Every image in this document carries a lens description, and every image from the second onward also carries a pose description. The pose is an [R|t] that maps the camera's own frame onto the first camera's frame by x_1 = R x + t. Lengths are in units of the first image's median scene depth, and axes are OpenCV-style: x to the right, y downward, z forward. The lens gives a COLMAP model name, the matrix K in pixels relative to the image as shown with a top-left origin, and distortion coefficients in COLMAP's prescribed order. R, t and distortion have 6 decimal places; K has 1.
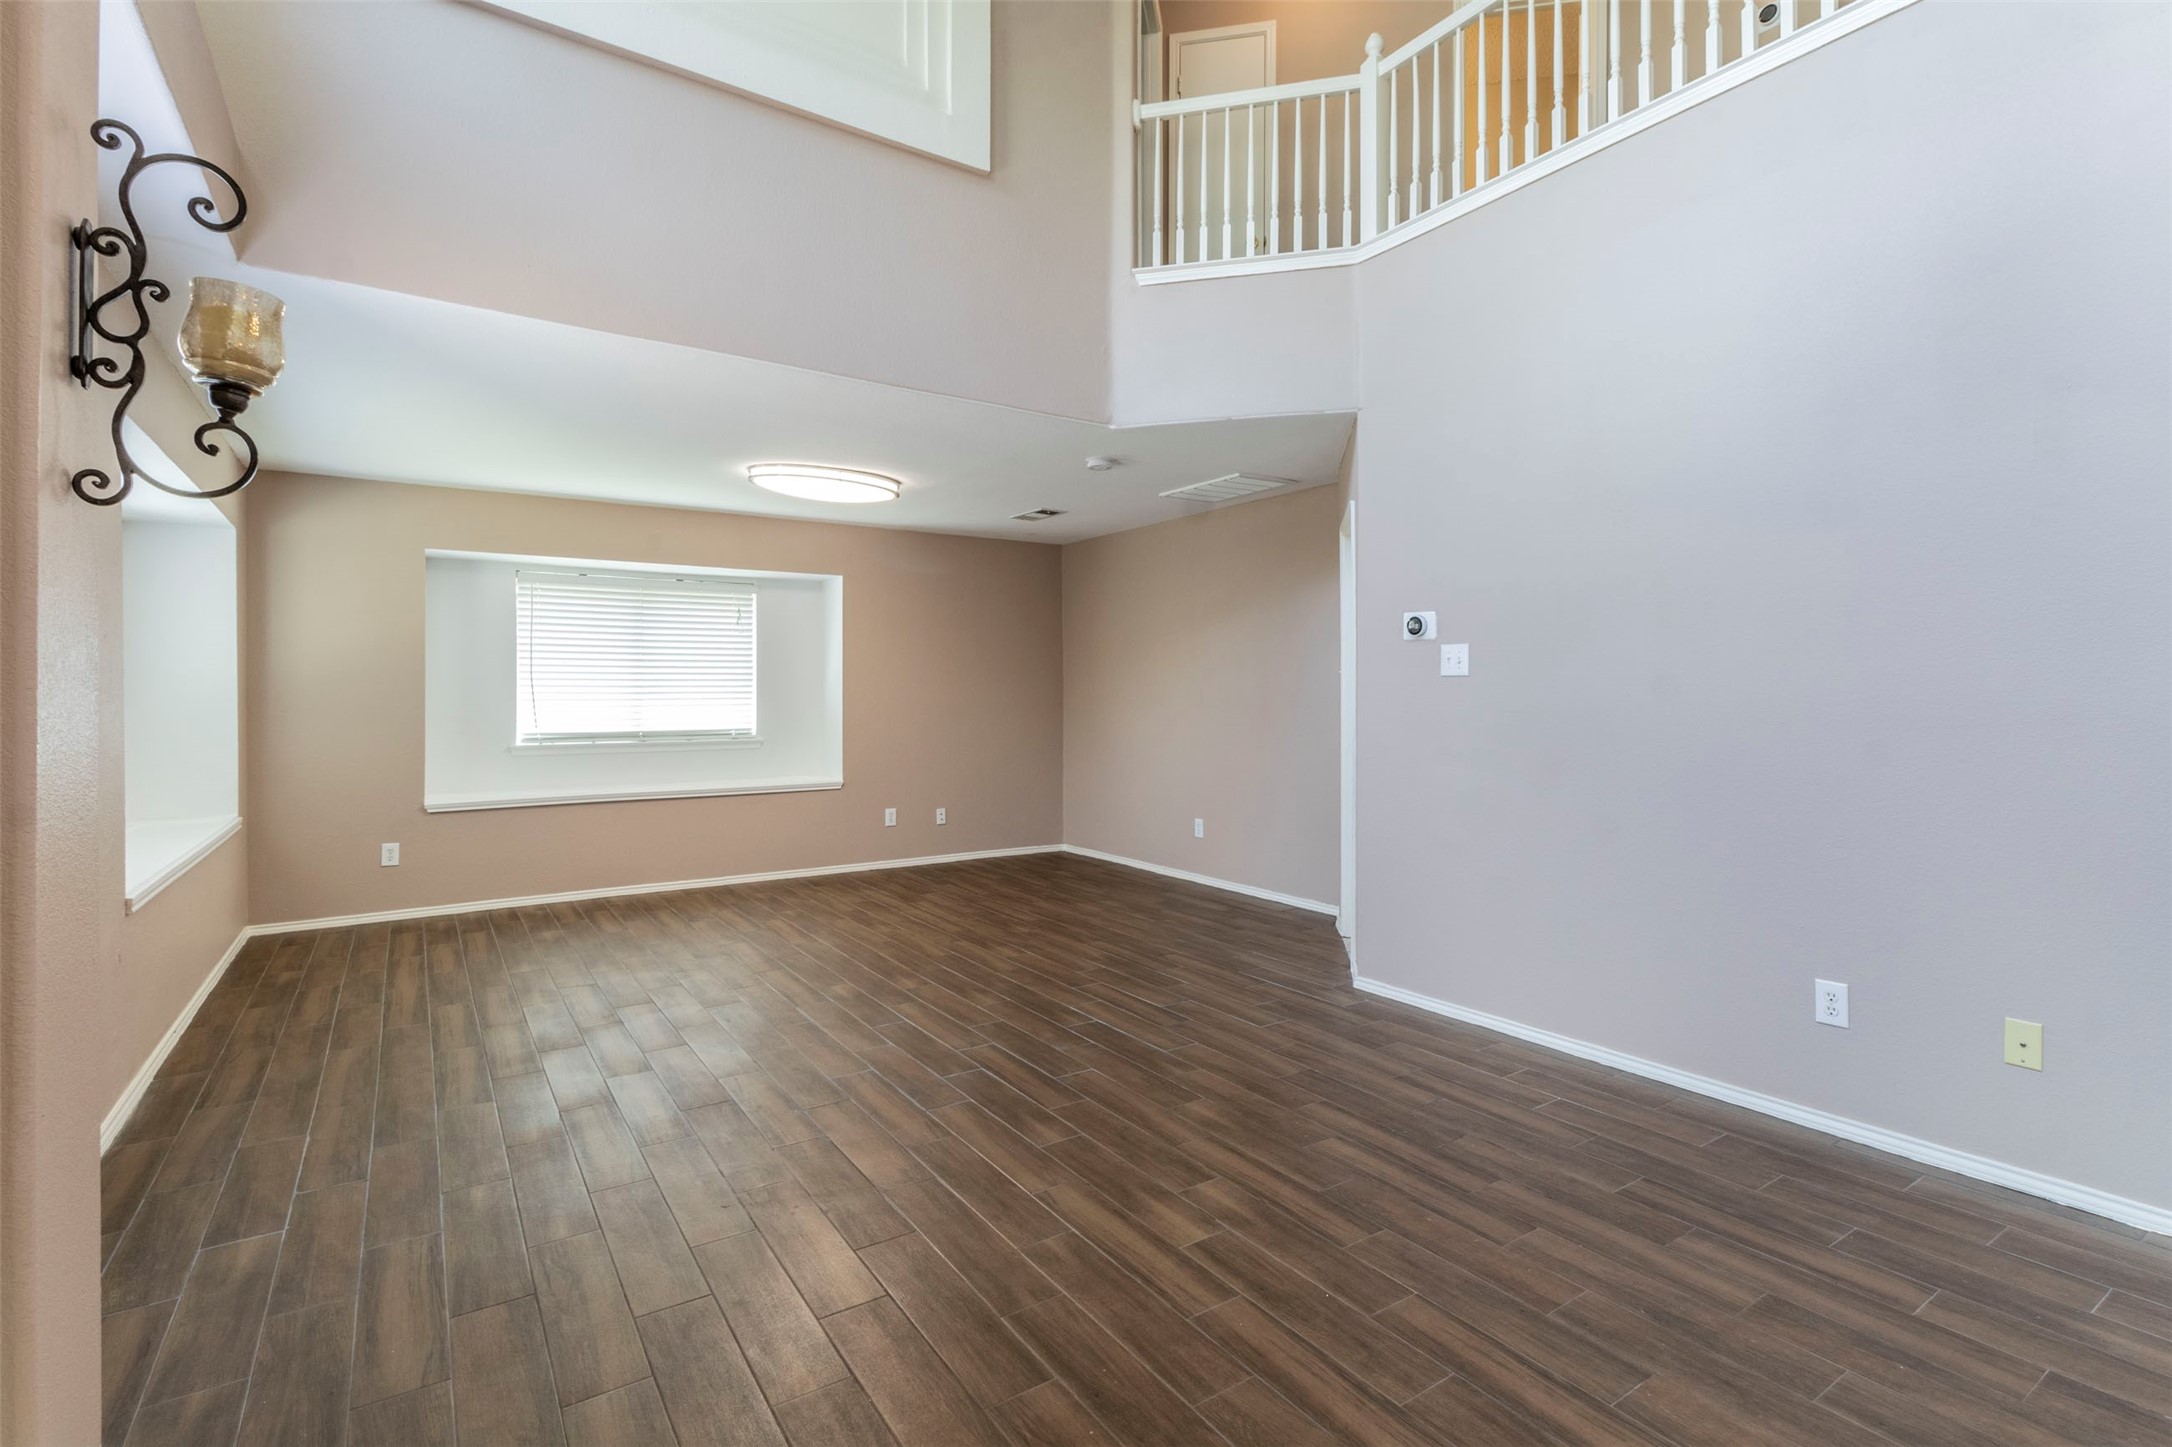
lens RADIAL K [[1014.9, 0, 1085.7], [0, 1014.9, 697.4], [0, 0, 1]] dist [0.004669, 0.000666]
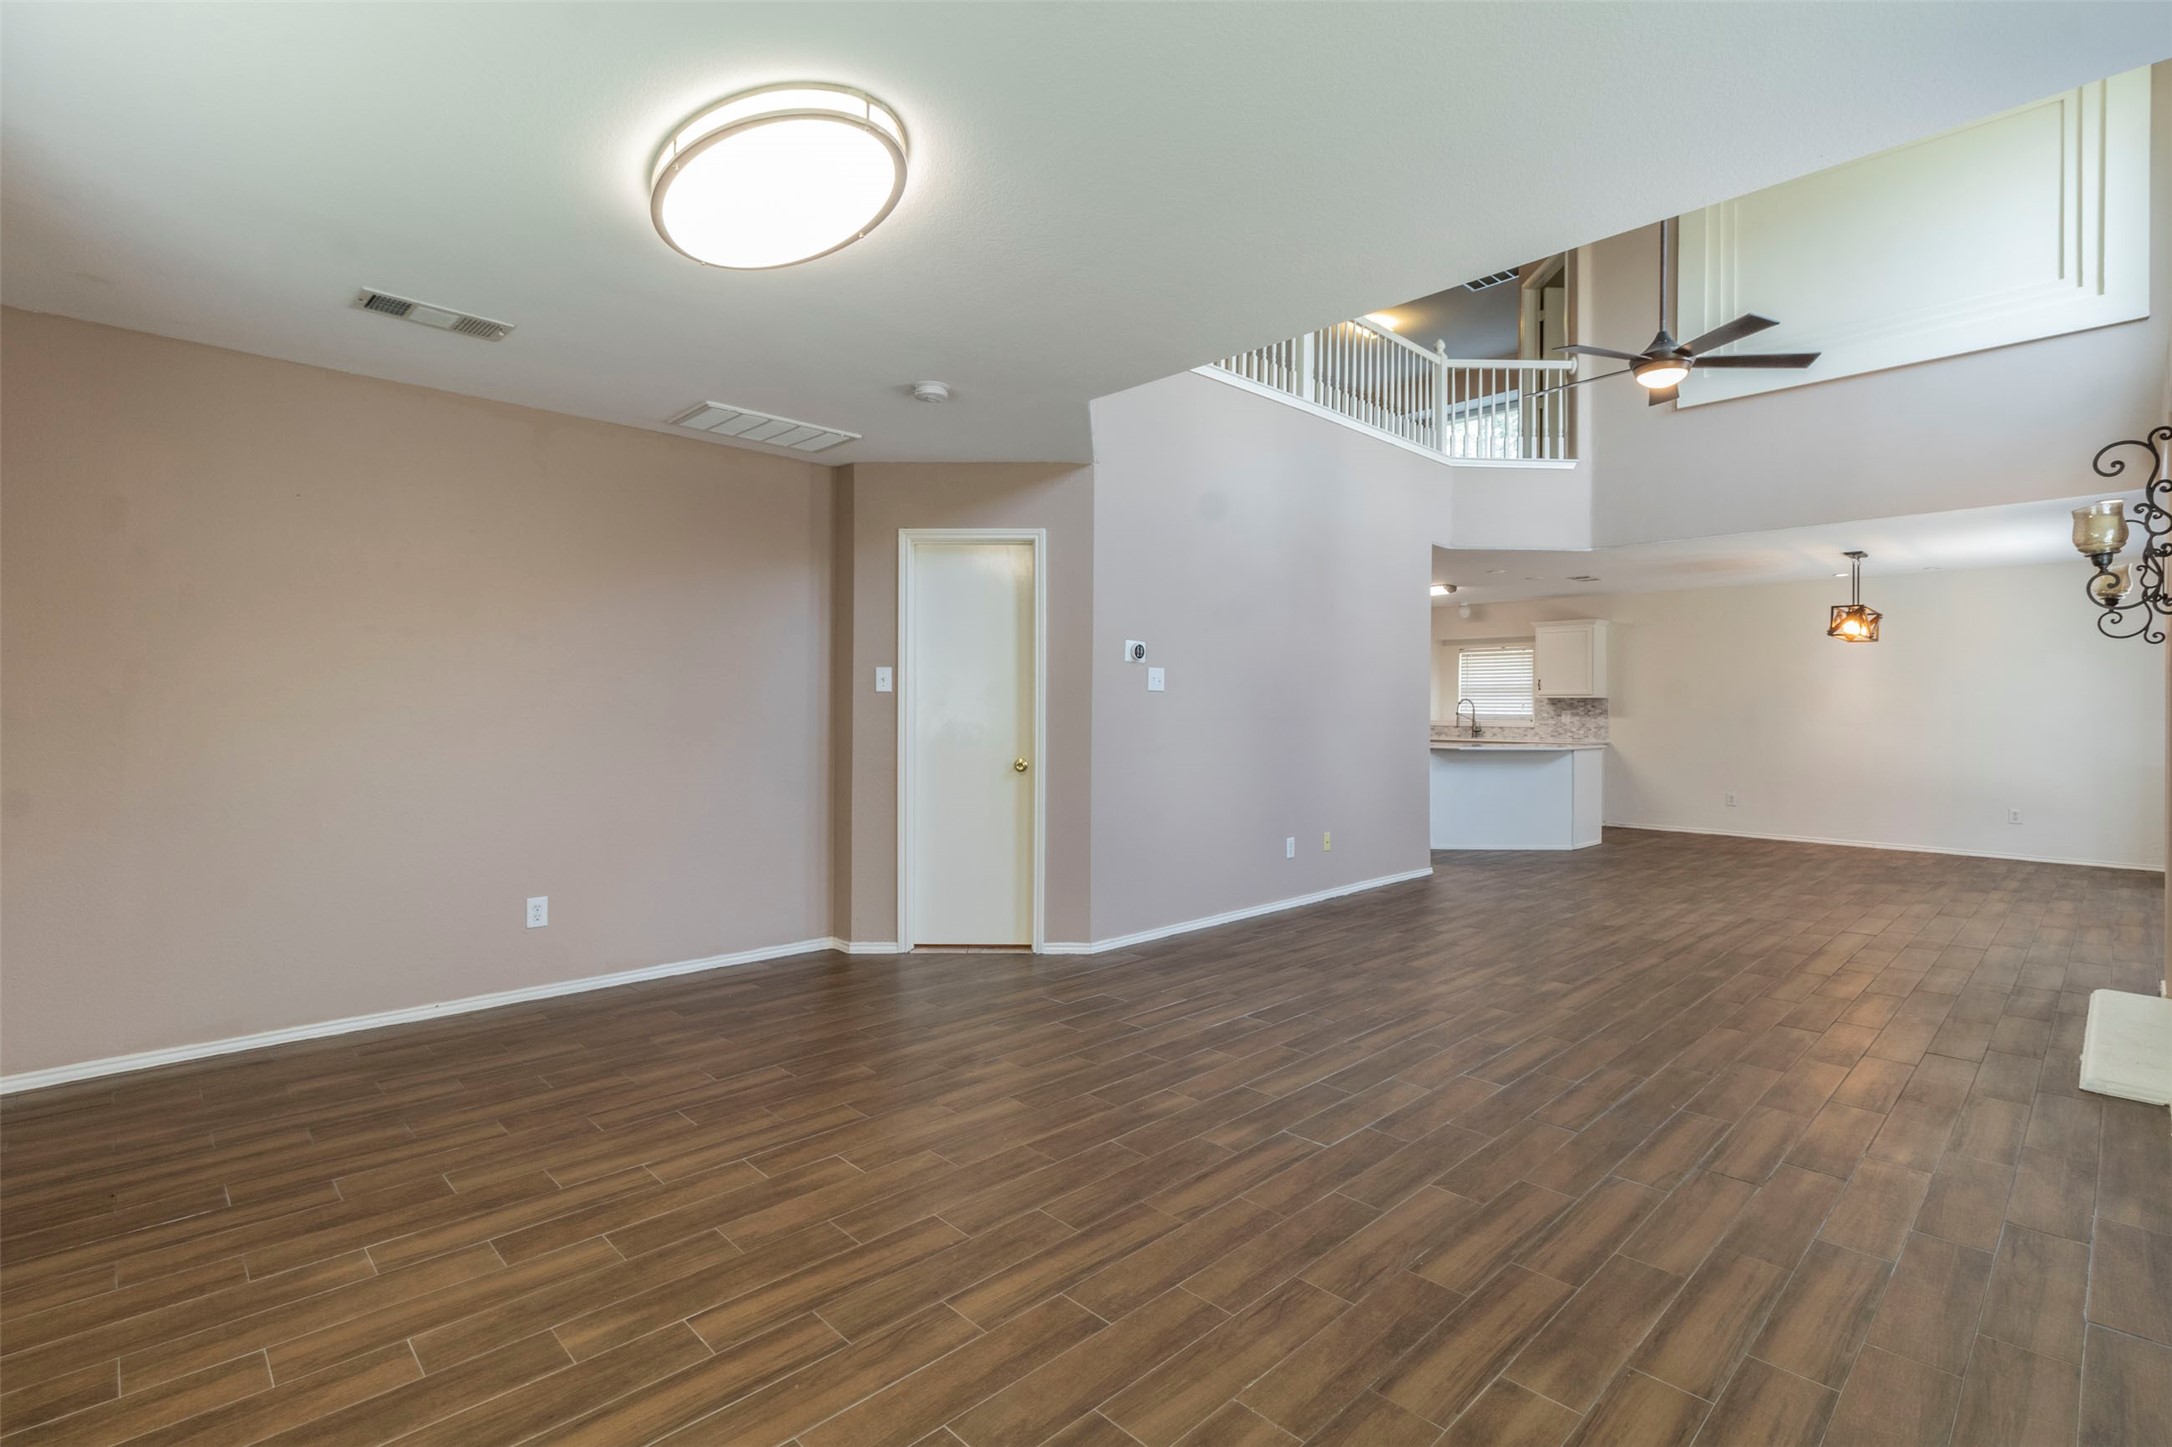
lens RADIAL K [[1014.9, 0, 1118.0], [0, 1014.9, 712.4], [0, 0, 1]] dist [0.004669, 0.000666]
pose [[-0.200258, -0.001062, 0.979743, -0.847901], [-0.002898, 0.999996, 0.000492, 0.006726], [-0.979739, -0.002741, -0.200260, 1.155476]]
